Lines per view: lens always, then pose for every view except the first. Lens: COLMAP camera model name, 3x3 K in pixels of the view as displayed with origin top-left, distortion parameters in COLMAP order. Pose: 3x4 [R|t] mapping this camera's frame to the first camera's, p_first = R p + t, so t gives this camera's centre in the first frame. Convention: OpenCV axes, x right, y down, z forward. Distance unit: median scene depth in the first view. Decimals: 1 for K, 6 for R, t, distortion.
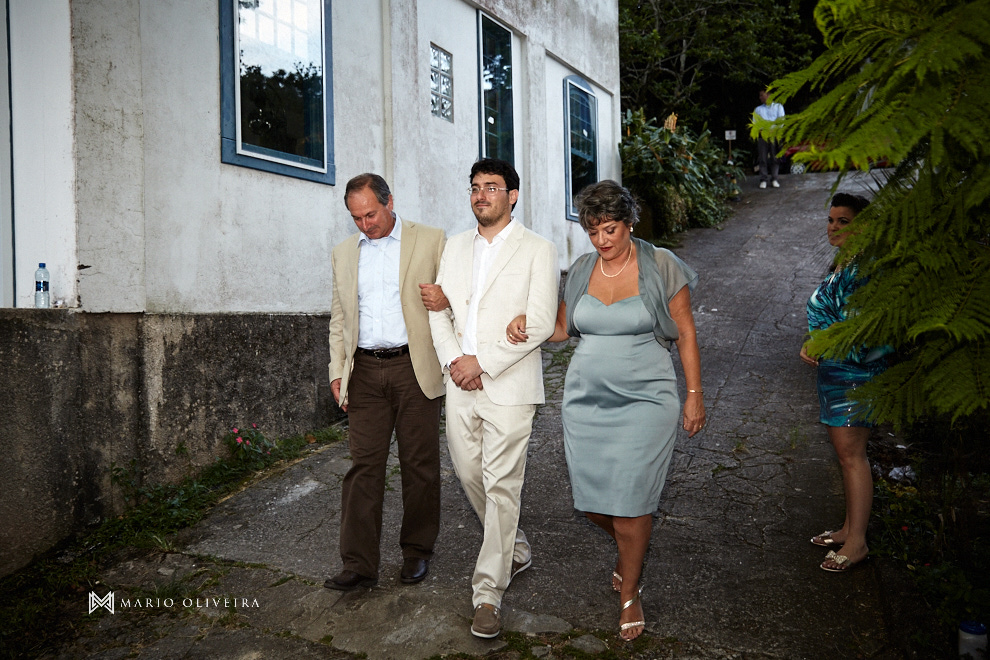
lens RADIAL K [[892.9, 0, 495.2], [0, 892.9, 331.7], [0, 0, 1]] dist [-0.070798, 0.070997]
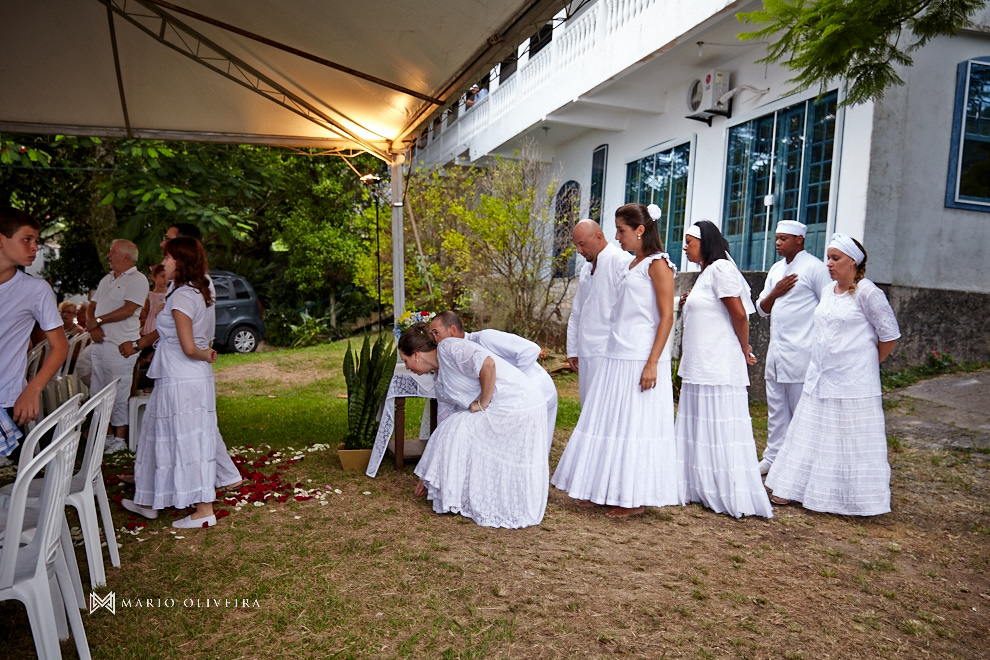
lens RADIAL K [[820.1, 0, 496.1], [0, 820.1, 340.0], [0, 0, 1]] dist [-0.001523, 0.012541]
pose [[0.661505, 0.096271, -0.743736, 0.403195], [-0.089113, 0.994790, 0.049507, 0.090285], [0.744627, 0.033527, 0.666638, -0.898087]]
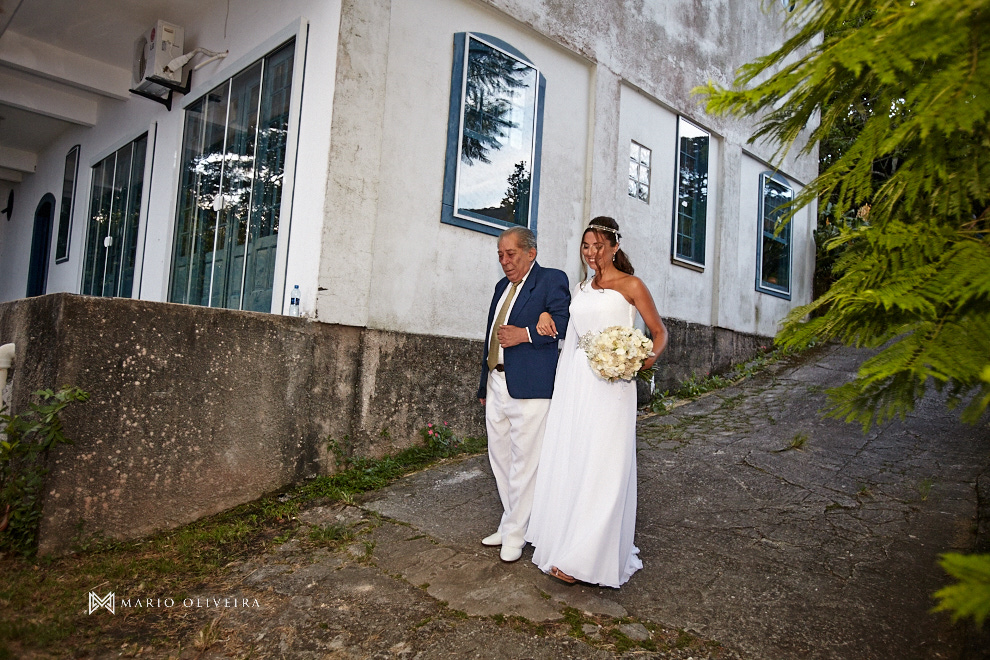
lens RADIAL K [[695.2, 0, 493.4], [0, 695.2, 326.4], [0, 0, 1]] dist [-0.051088, 0.038530]
pose [[0.939628, 0.057782, -0.337284, 0.136591], [-0.086714, 0.993676, -0.071340, 0.034182], [0.331028, 0.096280, 0.938696, 0.067094]]
